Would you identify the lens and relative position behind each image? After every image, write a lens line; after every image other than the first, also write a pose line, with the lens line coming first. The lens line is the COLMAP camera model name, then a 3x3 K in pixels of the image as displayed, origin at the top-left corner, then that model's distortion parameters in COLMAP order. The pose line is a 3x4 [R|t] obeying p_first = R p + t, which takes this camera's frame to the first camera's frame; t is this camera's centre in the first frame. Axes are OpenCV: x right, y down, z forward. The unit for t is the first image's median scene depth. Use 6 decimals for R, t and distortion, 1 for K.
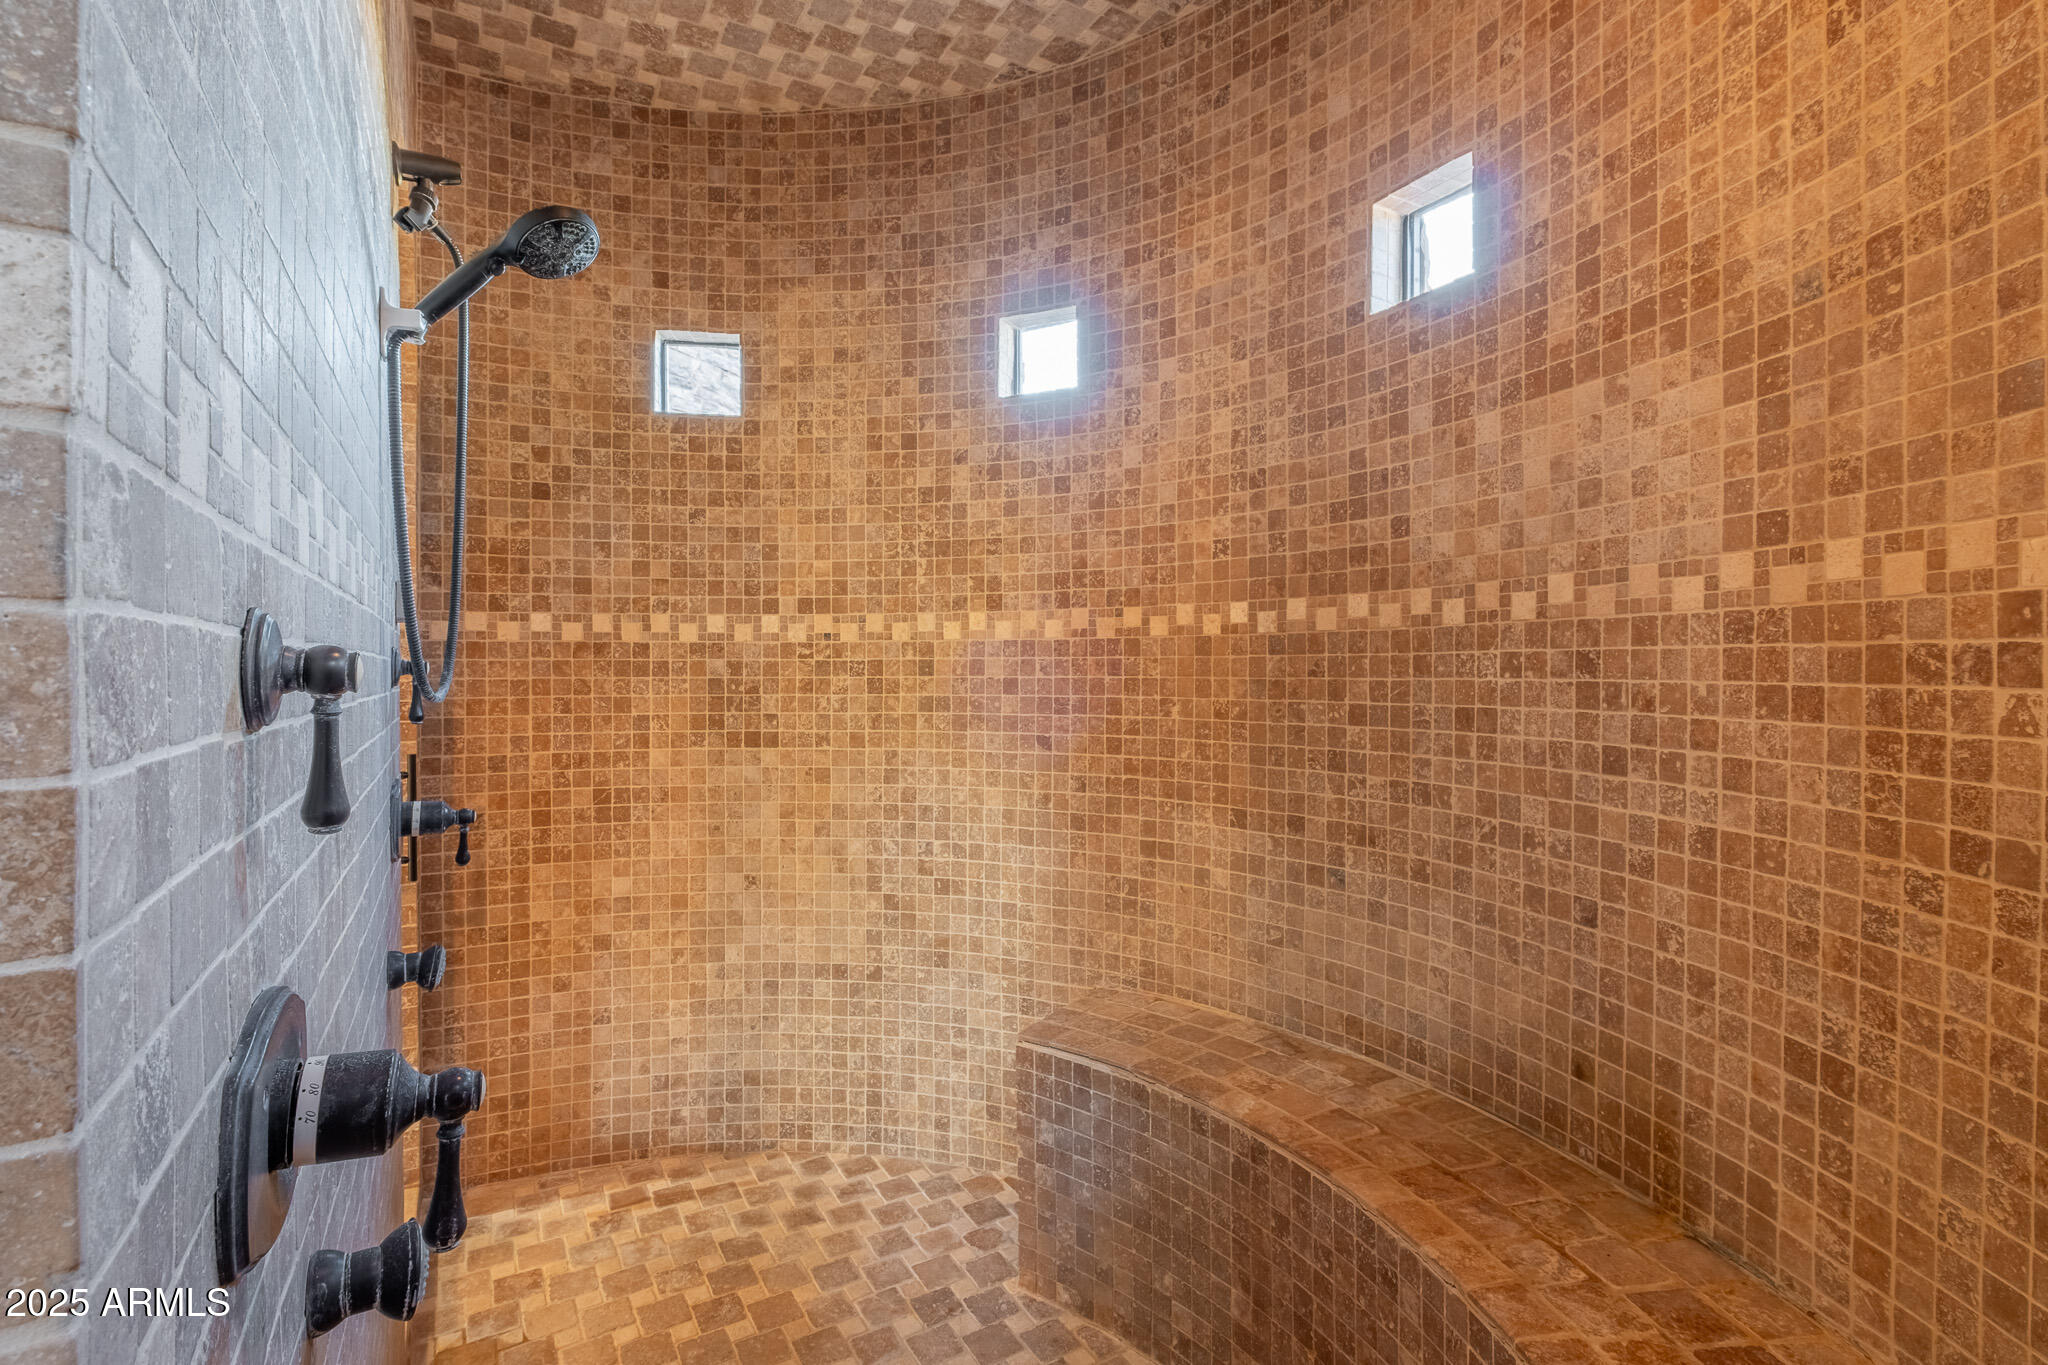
lens RADIAL K [[965.5, 0, 1021.1], [0, 965.5, 689.3], [0, 0, 1]] dist [-0.003048, -0.000708]
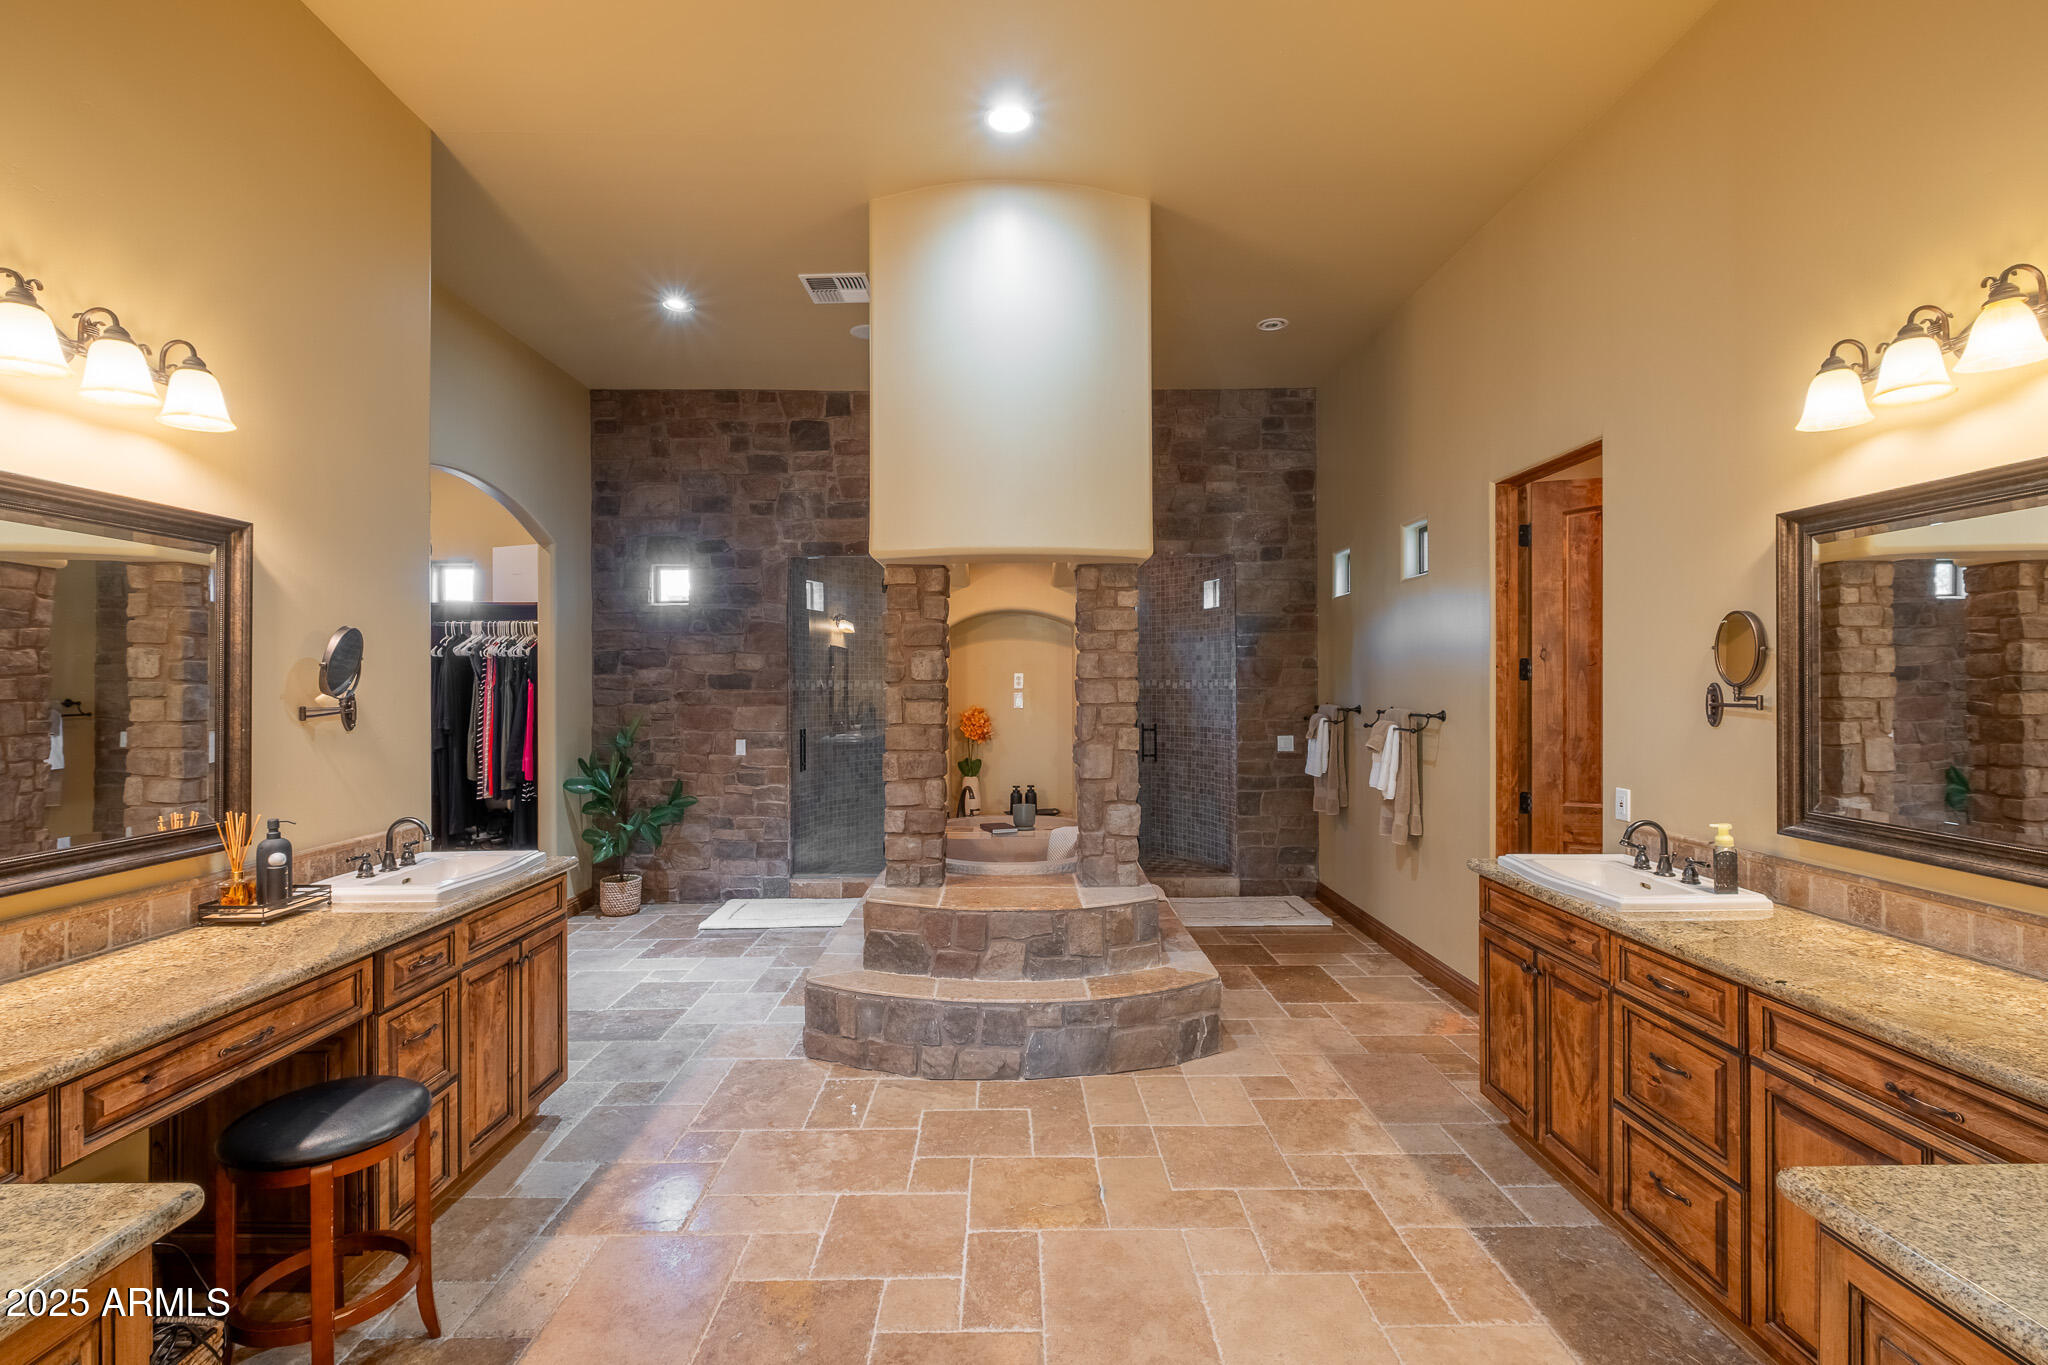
lens RADIAL K [[957.4, 0, 1025.6], [0, 957.4, 718.6], [0, 0, 1]] dist [-0.001617, -0.001431]
pose [[0.481780, -0.029691, 0.875789, -4.463185], [0.022564, 0.999515, 0.021473, -0.020875], [-0.876002, 0.009416, 0.482216, -1.609118]]
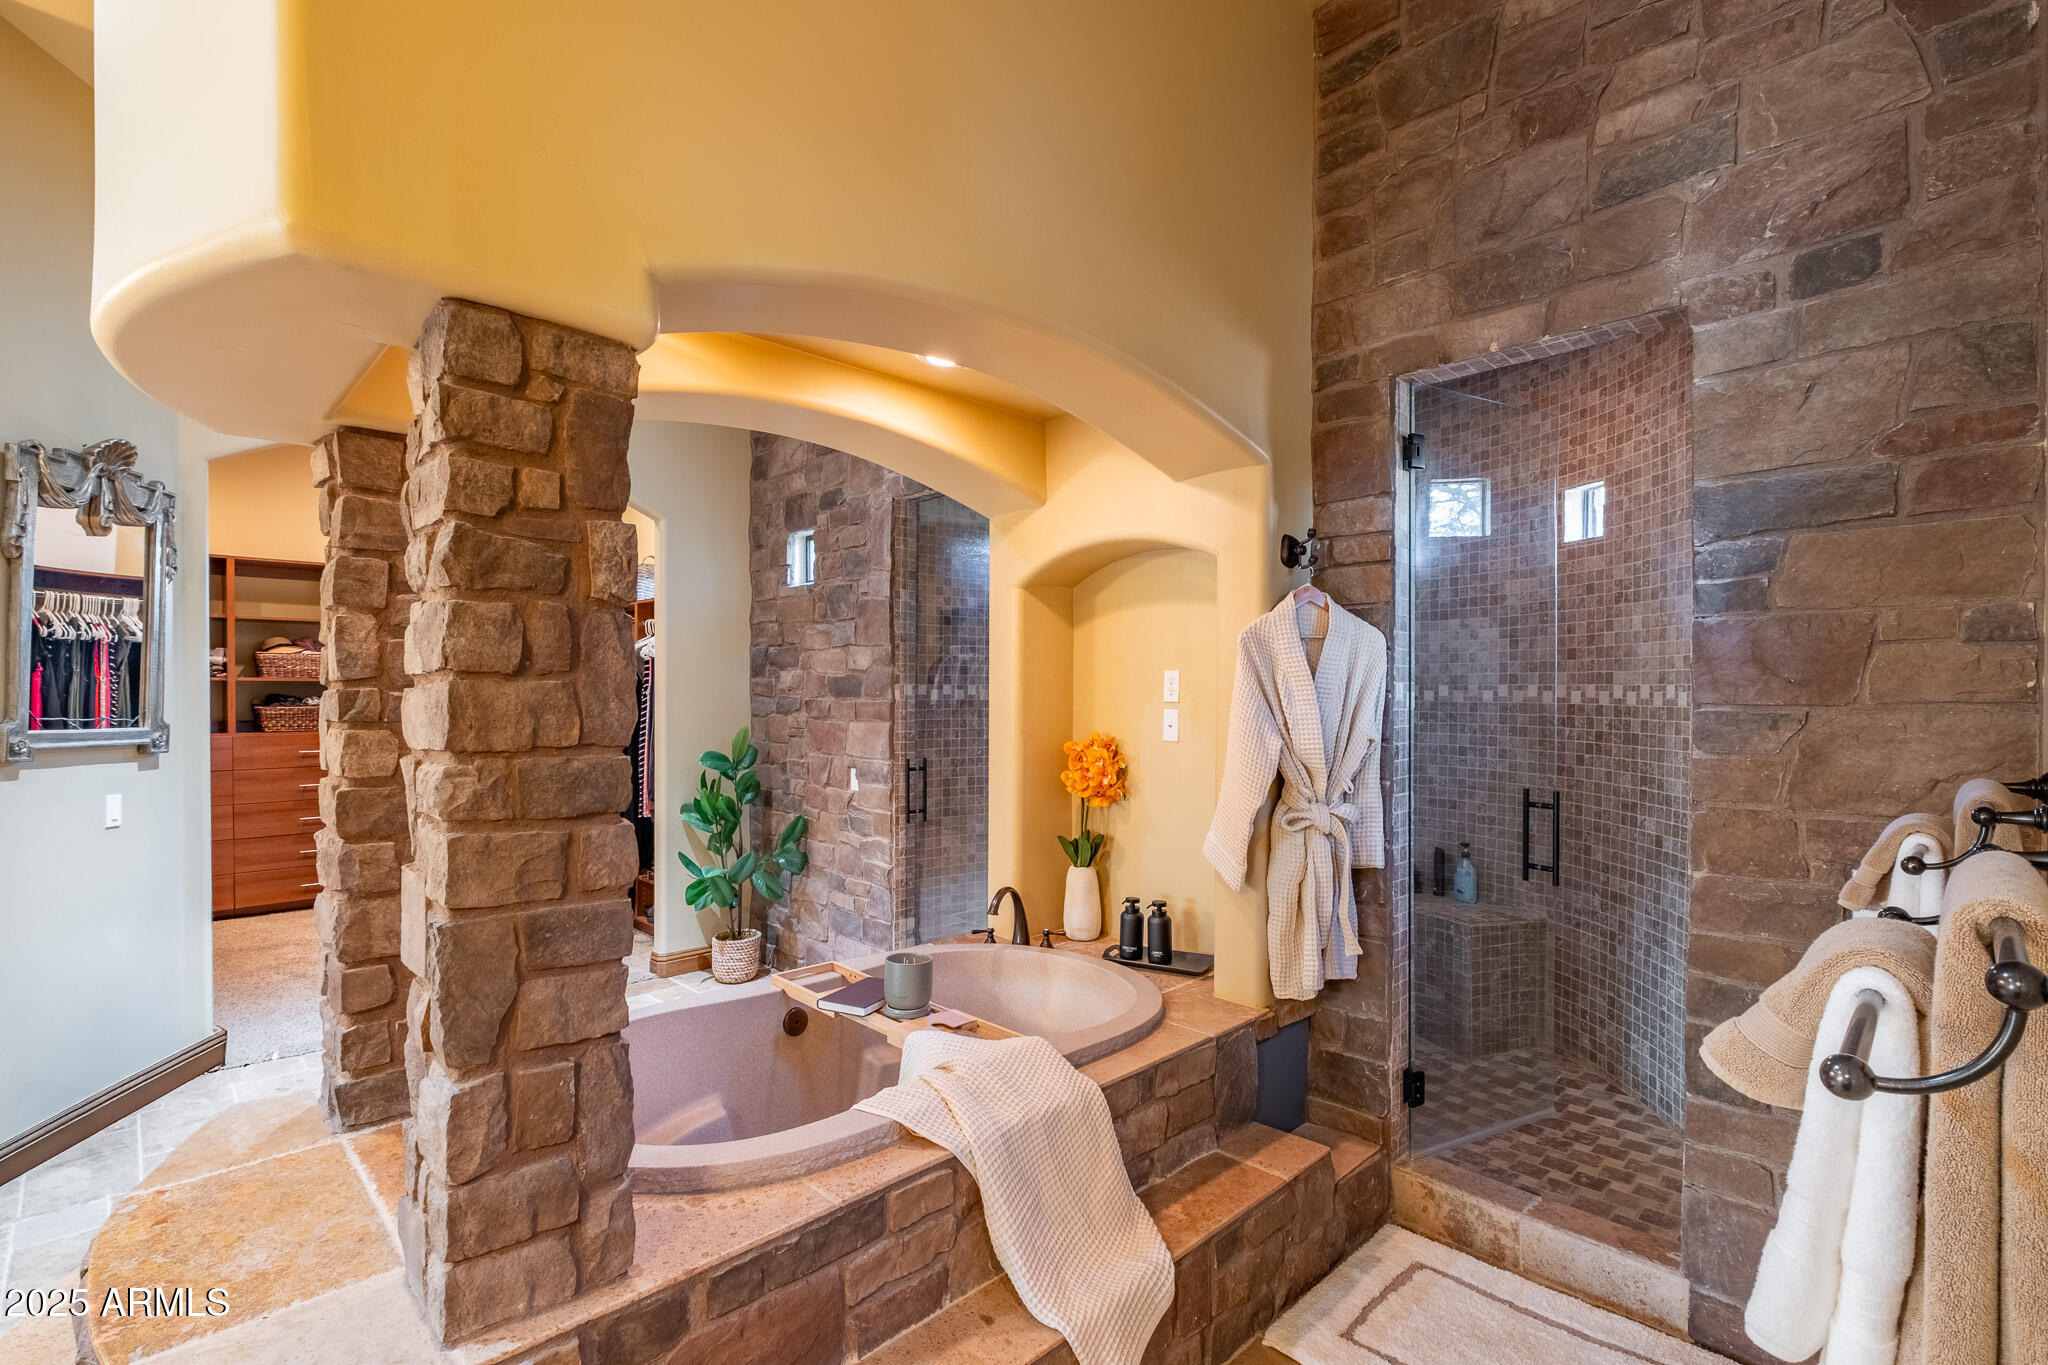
lens RADIAL K [[957.4, 0, 1025.6], [0, 957.4, 718.6], [0, 0, 1]] dist [-0.001617, -0.001431]
pose [[0.967289, -0.000256, 0.253676, -1.415298], [-0.000885, 0.999990, 0.004381, -0.035800], [-0.253675, -0.004462, 0.967279, -1.483441]]
